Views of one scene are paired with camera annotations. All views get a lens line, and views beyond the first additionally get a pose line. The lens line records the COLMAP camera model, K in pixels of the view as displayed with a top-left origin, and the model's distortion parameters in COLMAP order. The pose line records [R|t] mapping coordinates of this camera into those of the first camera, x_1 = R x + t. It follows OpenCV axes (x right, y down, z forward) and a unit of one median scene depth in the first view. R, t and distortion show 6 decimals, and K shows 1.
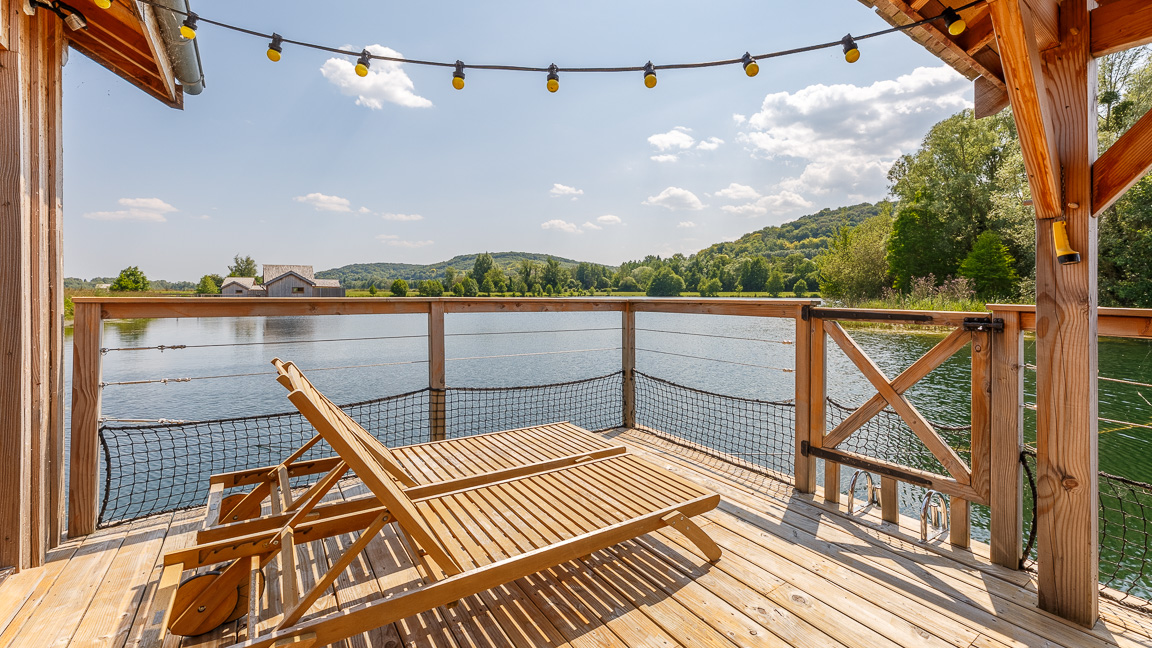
lens RADIAL K [[460.1, 0, 591.5], [0, 460.1, 288.2], [0, 0, 1]] dist [-0.003302, -0.002313]
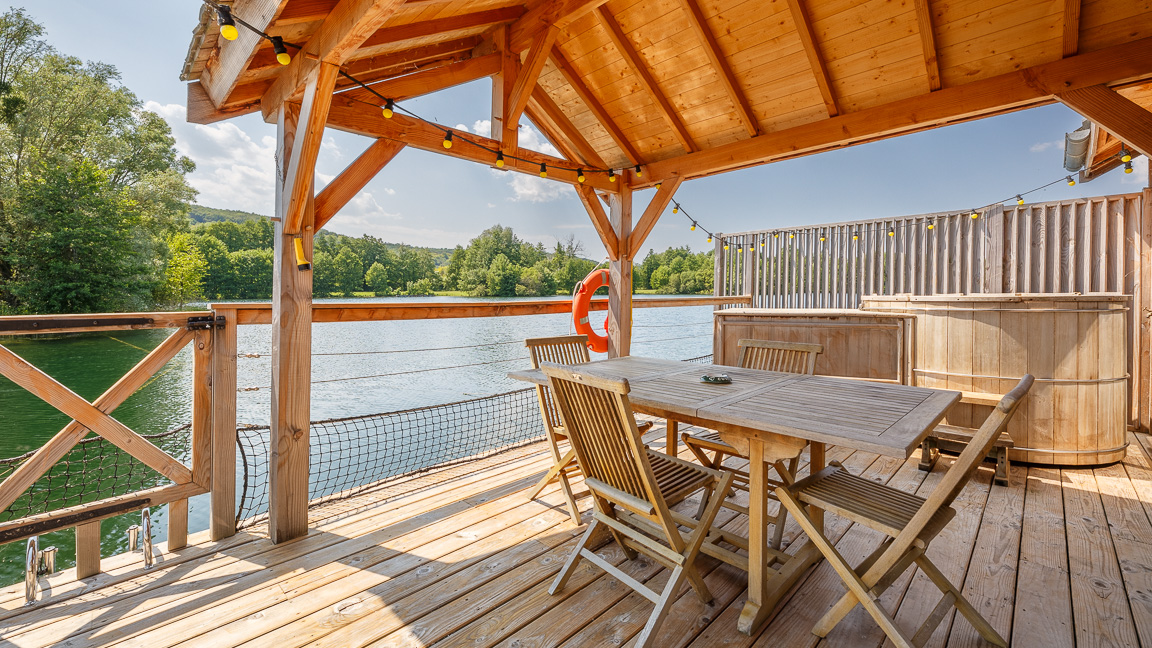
lens RADIAL K [[460.1, 0, 565.8], [0, 460.1, 300.8], [0, 0, 1]] dist [-0.003302, -0.002313]
pose [[-0.180411, -0.016930, 0.983446, -0.334038], [-0.010361, 0.999829, 0.015312, 0.004740], [-0.983537, -0.007427, -0.180556, 0.387580]]
